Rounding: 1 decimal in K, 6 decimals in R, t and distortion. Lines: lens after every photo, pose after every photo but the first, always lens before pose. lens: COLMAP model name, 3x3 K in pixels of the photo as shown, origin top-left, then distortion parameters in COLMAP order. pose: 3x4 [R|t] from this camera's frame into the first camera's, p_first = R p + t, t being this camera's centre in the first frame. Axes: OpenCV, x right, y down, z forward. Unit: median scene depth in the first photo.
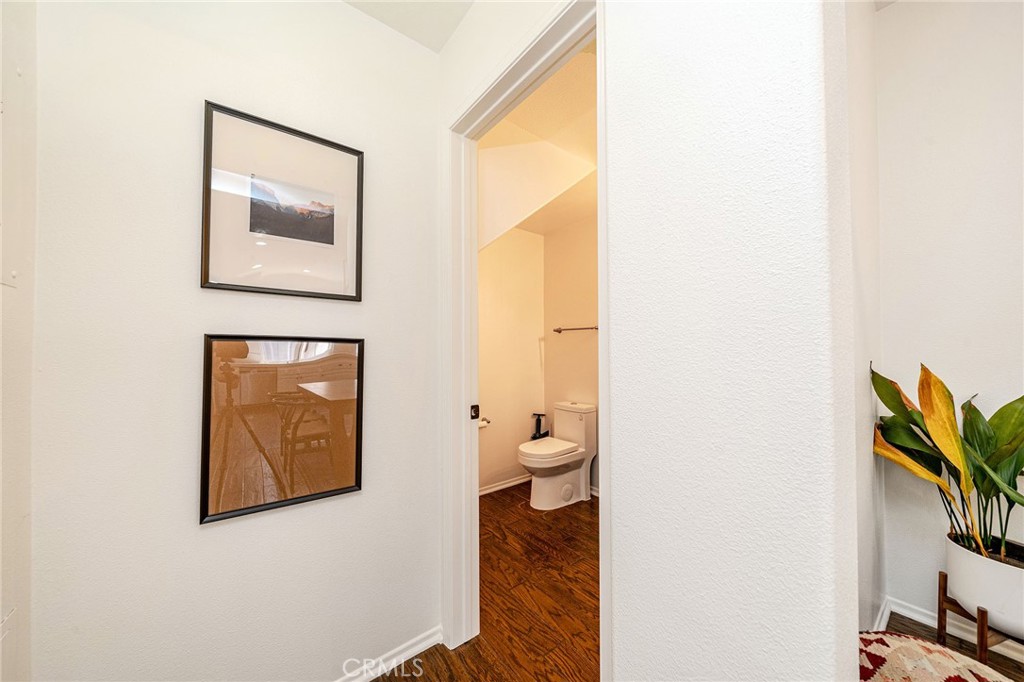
lens RADIAL K [[348.2, 0, 509.1], [0, 348.2, 344.5], [0, 0, 1]] dist [-0.006139, -0.000151]
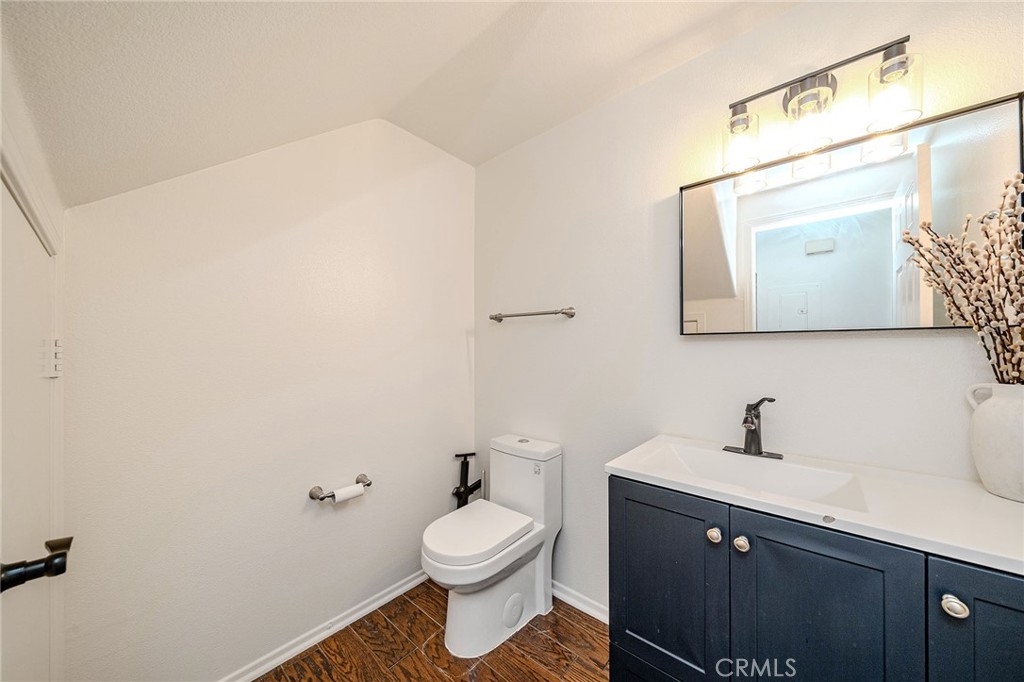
lens RADIAL K [[348.2, 0, 515.2], [0, 348.2, 346.6], [0, 0, 1]] dist [-0.006139, -0.000151]
pose [[0.979194, 0.004454, 0.202876, 0.053354], [-0.005343, 0.999978, 0.003834, 0.009046], [-0.202854, -0.004838, 0.979197, 0.439186]]
